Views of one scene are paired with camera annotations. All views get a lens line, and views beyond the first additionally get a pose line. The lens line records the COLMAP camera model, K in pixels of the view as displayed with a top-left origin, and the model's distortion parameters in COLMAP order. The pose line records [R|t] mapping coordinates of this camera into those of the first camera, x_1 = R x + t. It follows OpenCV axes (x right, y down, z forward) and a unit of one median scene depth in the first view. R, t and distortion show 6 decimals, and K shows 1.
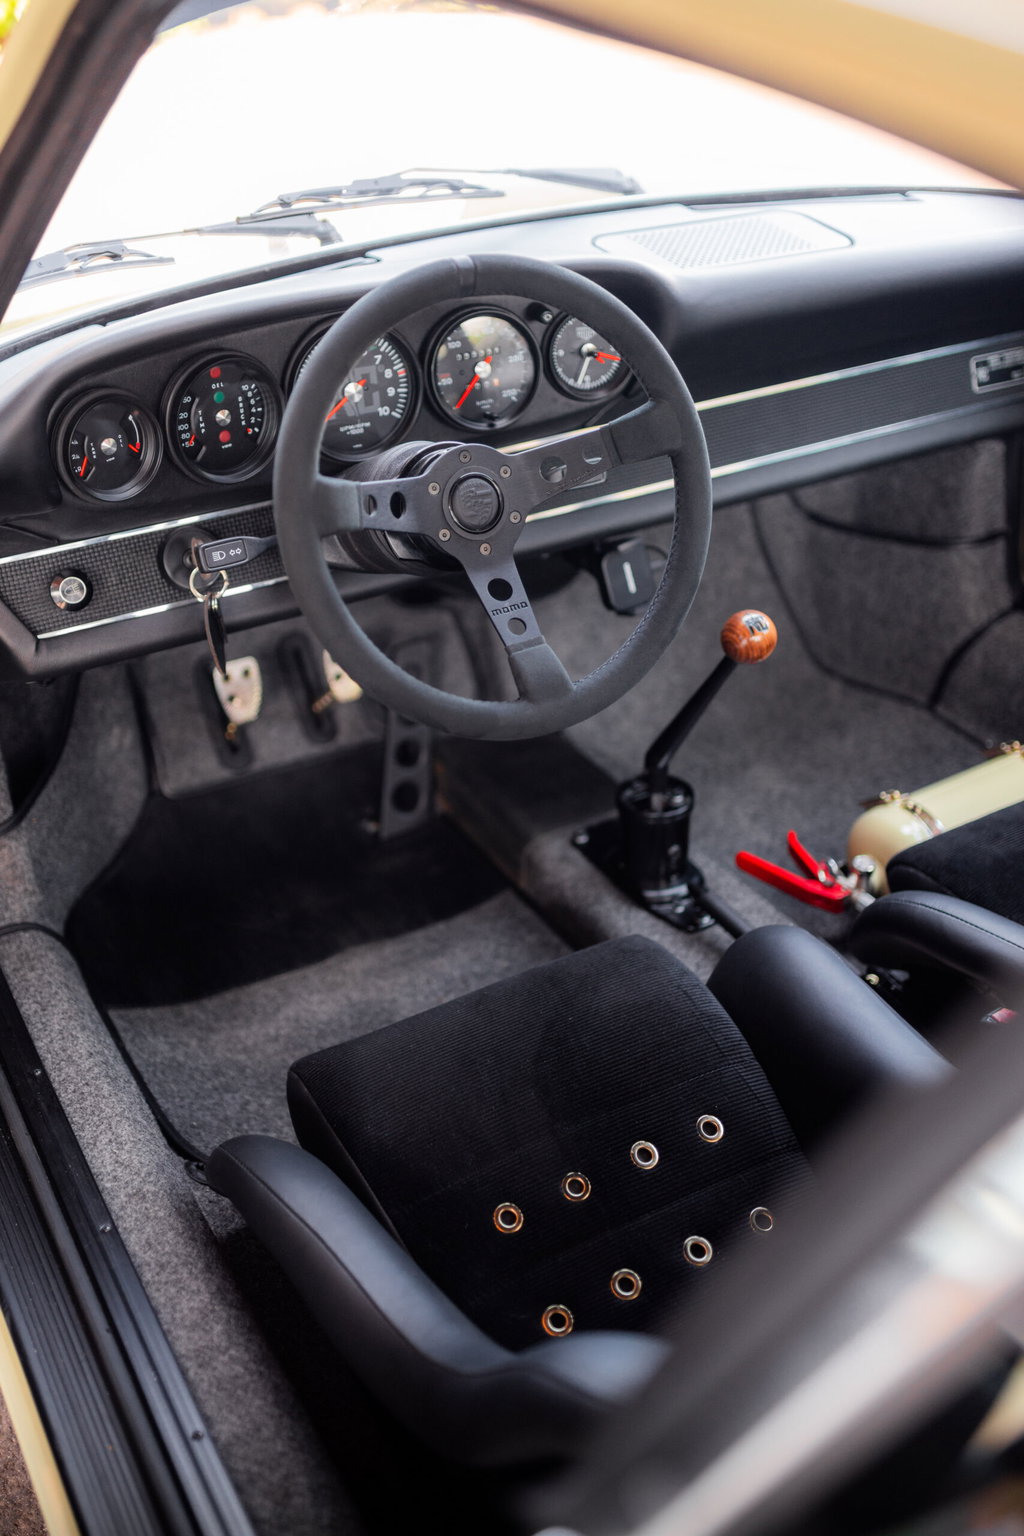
lens RADIAL K [[1408.2, 0, 501.0], [0, 1408.2, 735.0], [0, 0, 1]] dist [-0.035312, 0.022758]
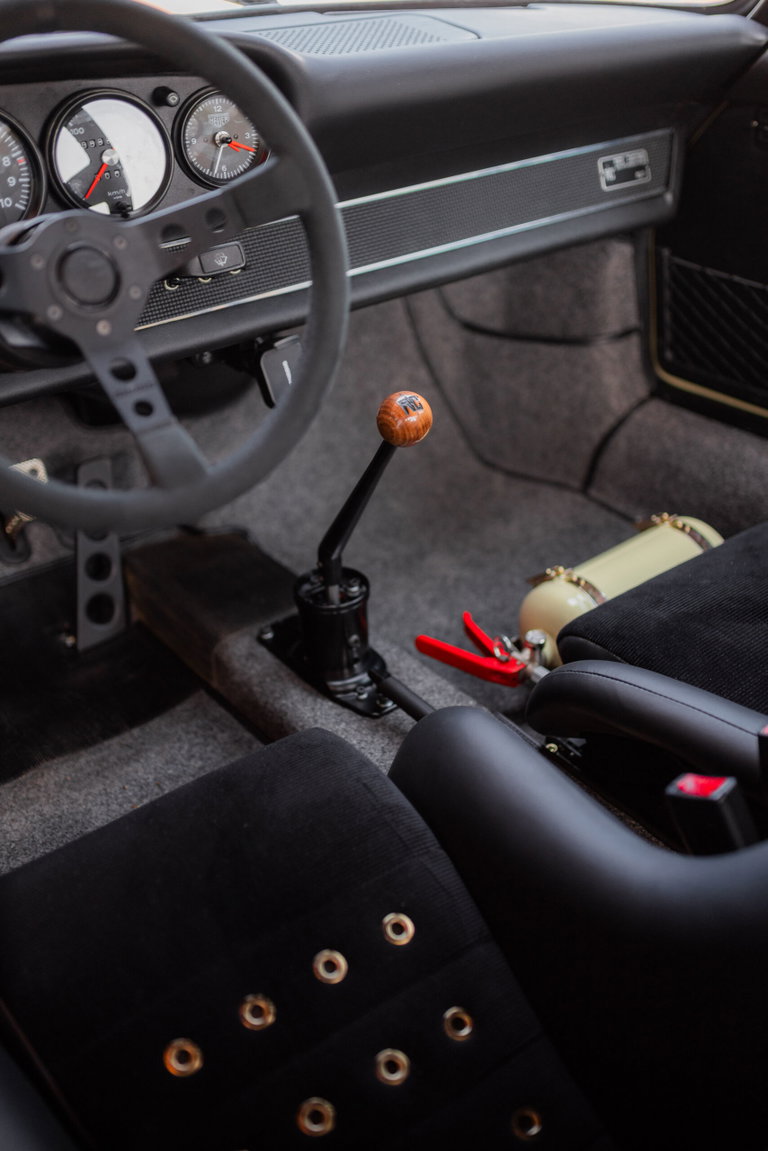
lens RADIAL K [[1055.2, 0, 375.7], [0, 1055.2, 550.8], [0, 0, 1]] dist [-0.035312, 0.022758]
pose [[0.991448, -0.072981, 0.108191, 0.059639], [0.073669, 0.997280, -0.002377, 0.020292], [-0.107723, 0.010327, 0.994127, 0.229657]]
